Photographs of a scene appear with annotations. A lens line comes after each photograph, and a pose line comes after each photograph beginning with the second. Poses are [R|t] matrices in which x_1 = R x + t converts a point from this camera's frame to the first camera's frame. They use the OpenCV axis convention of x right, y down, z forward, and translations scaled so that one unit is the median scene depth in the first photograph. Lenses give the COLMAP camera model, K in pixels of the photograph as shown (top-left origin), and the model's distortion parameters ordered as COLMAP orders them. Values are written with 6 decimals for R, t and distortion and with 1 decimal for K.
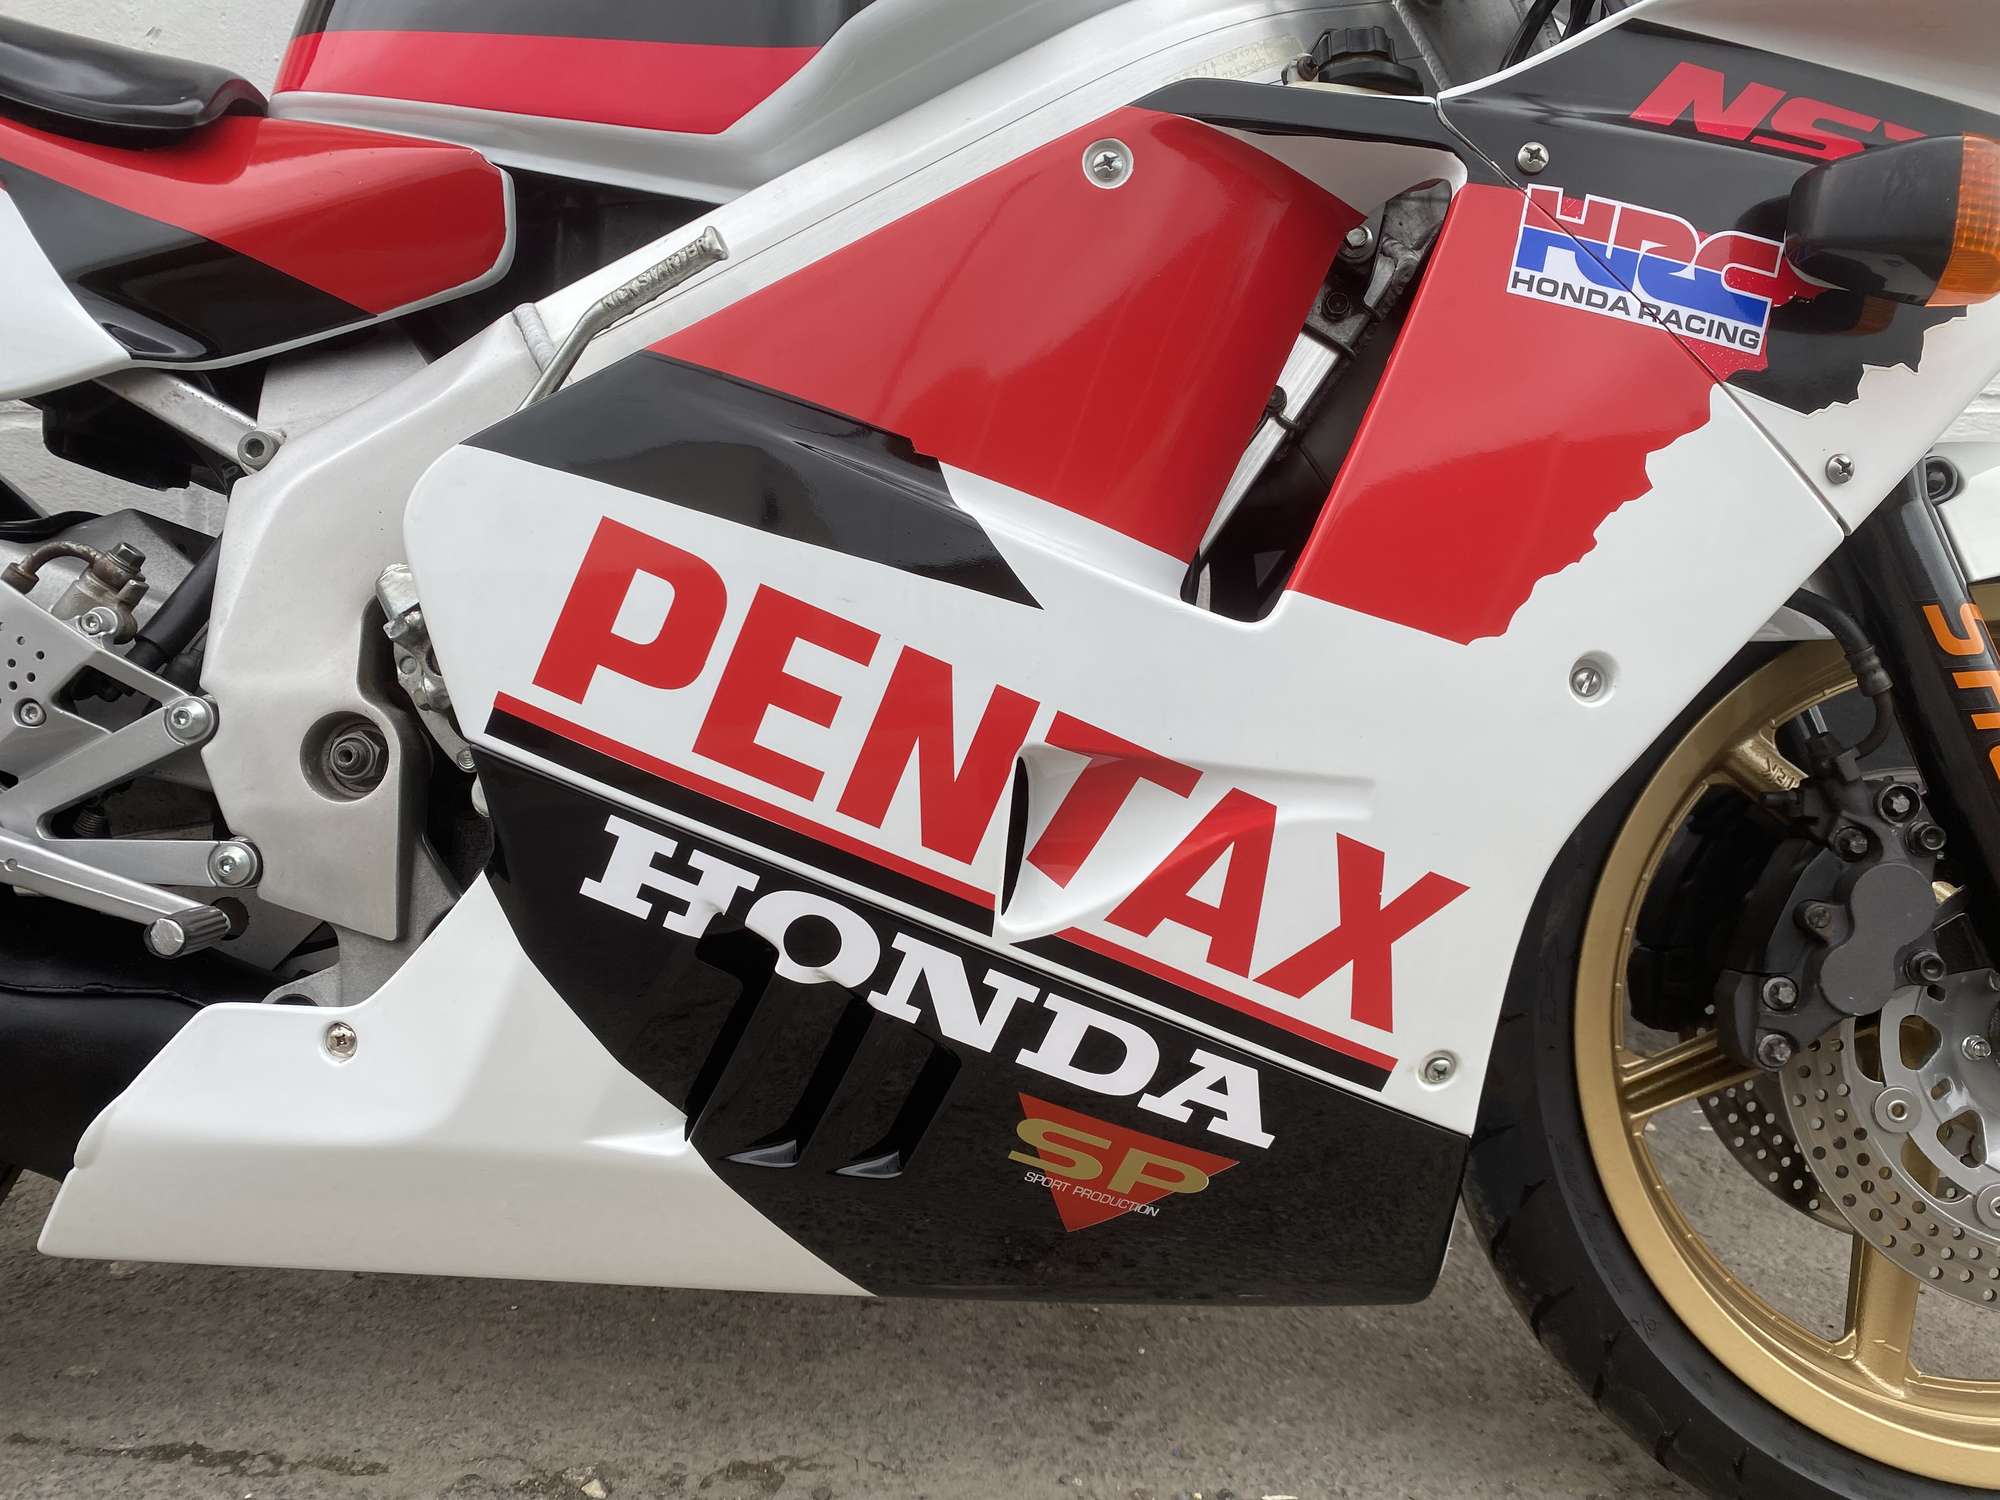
lens RADIAL K [[1545.4, 0, 1006.0], [0, 1545.4, 778.2], [0, 0, 1]] dist [0.029411, -0.028453]
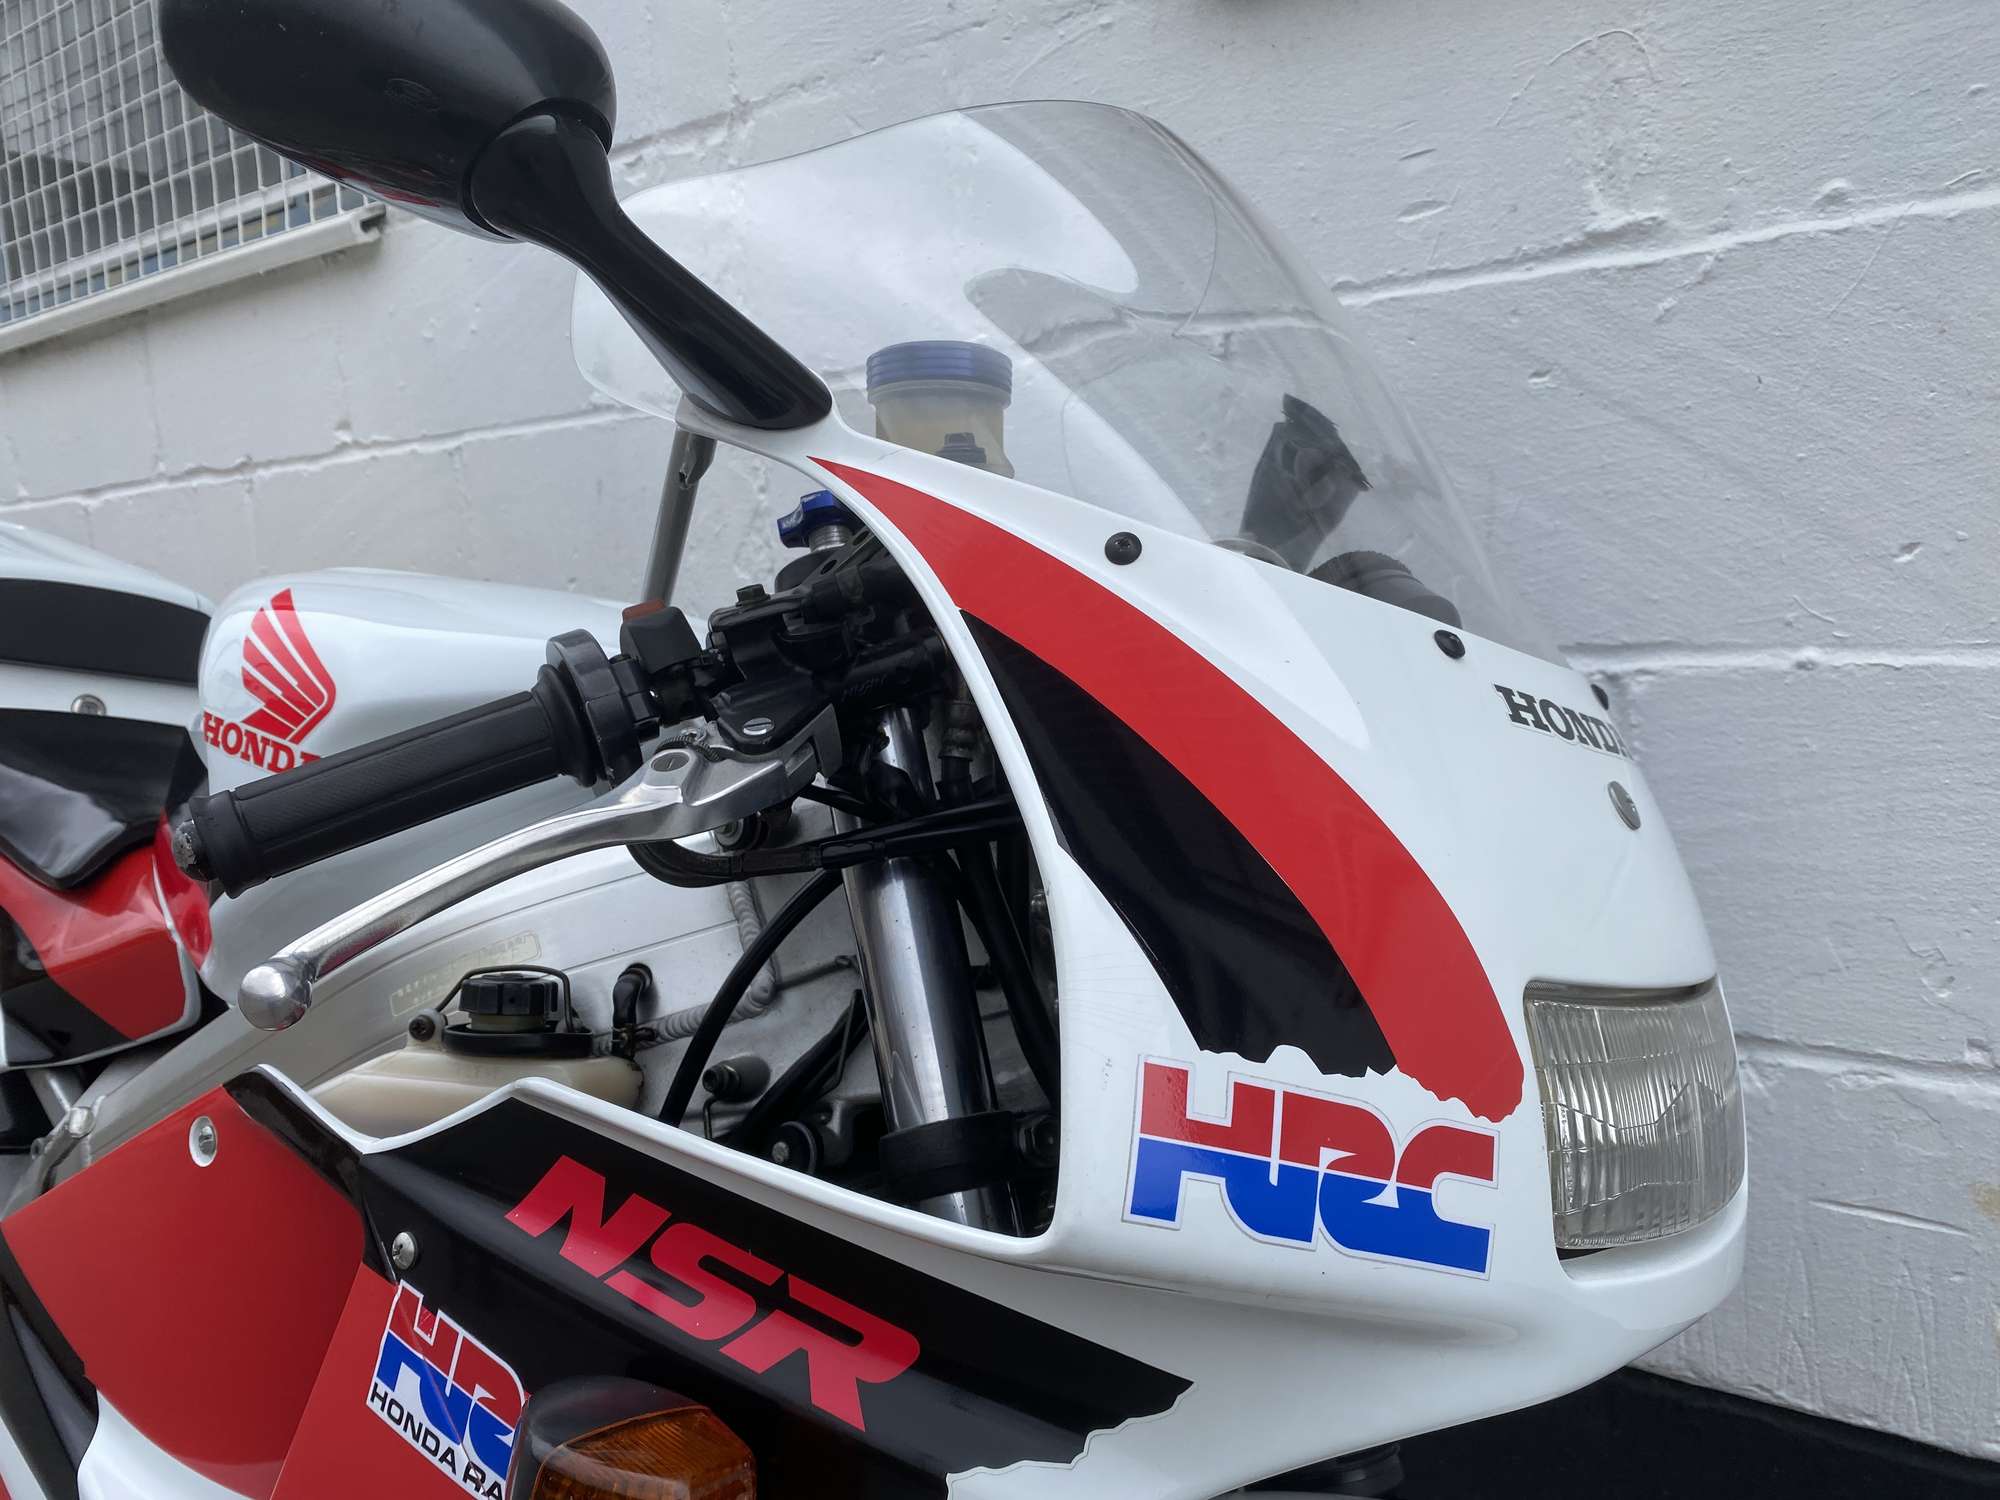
lens RADIAL K [[1545.4, 0, 977.5], [0, 1545.4, 766.2], [0, 0, 1]] dist [0.029411, -0.028453]
pose [[0.792985, 0.047087, -0.607419, 1.043339], [-0.074908, 0.996980, -0.020507, -0.639239], [0.604619, 0.061762, 0.794117, 0.470526]]
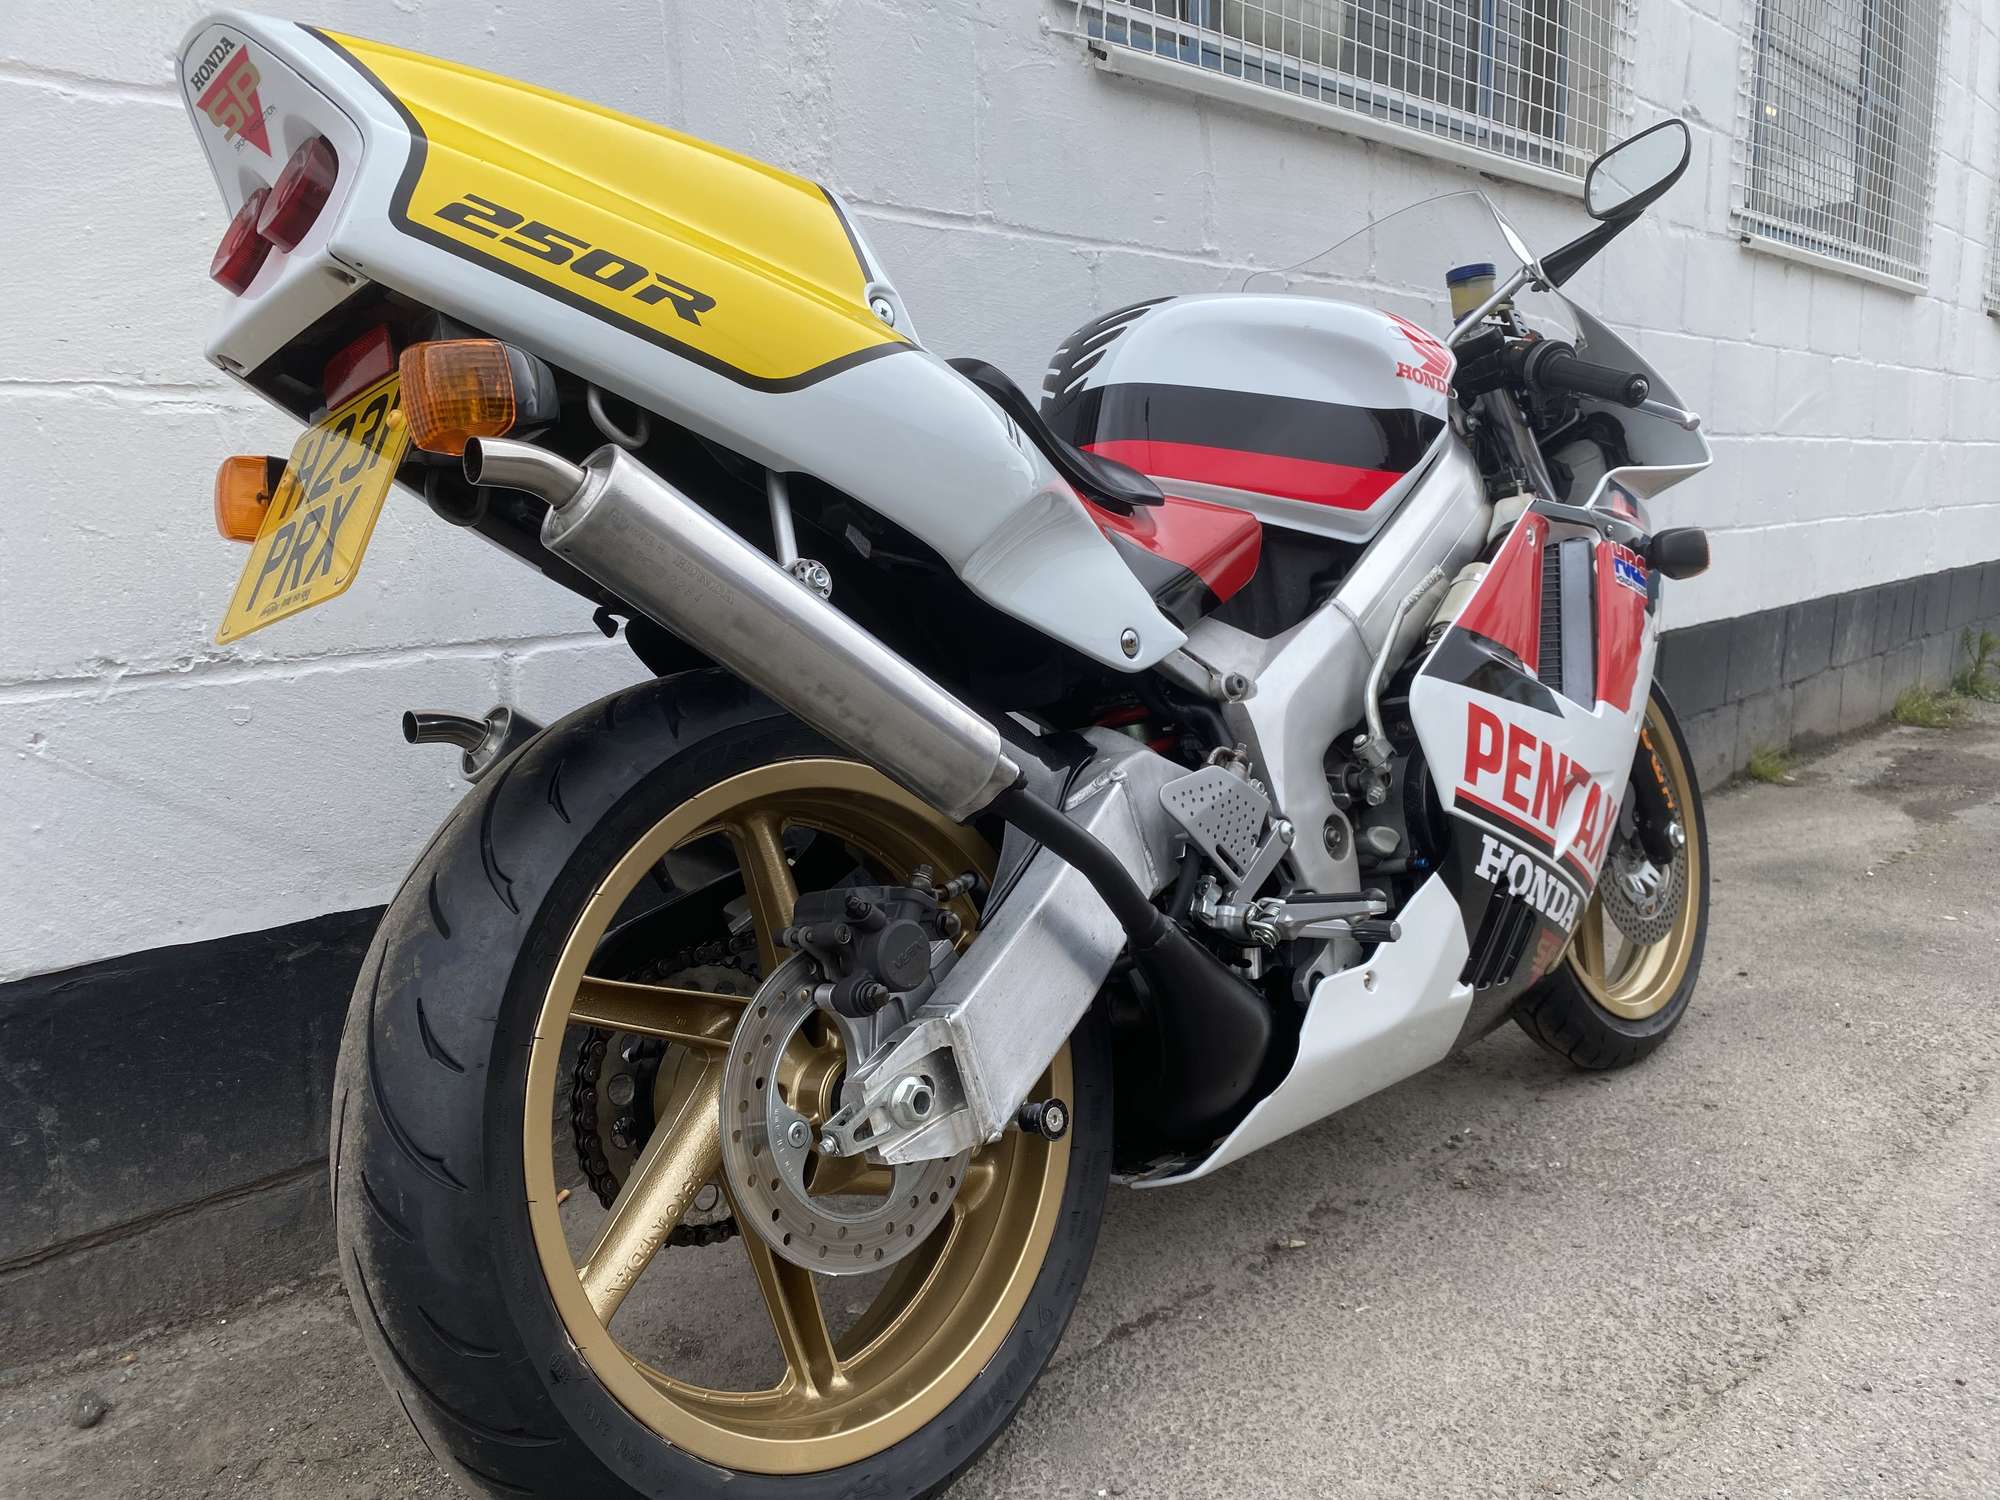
lens RADIAL K [[1545.4, 0, 995.8], [0, 1545.4, 748.2], [0, 0, 1]] dist [0.029411, -0.028453]
pose [[0.670469, -0.127811, 0.730846, -2.245309], [0.165499, 0.985995, 0.020606, -0.249426], [-0.723244, 0.107139, 0.682231, -0.013296]]
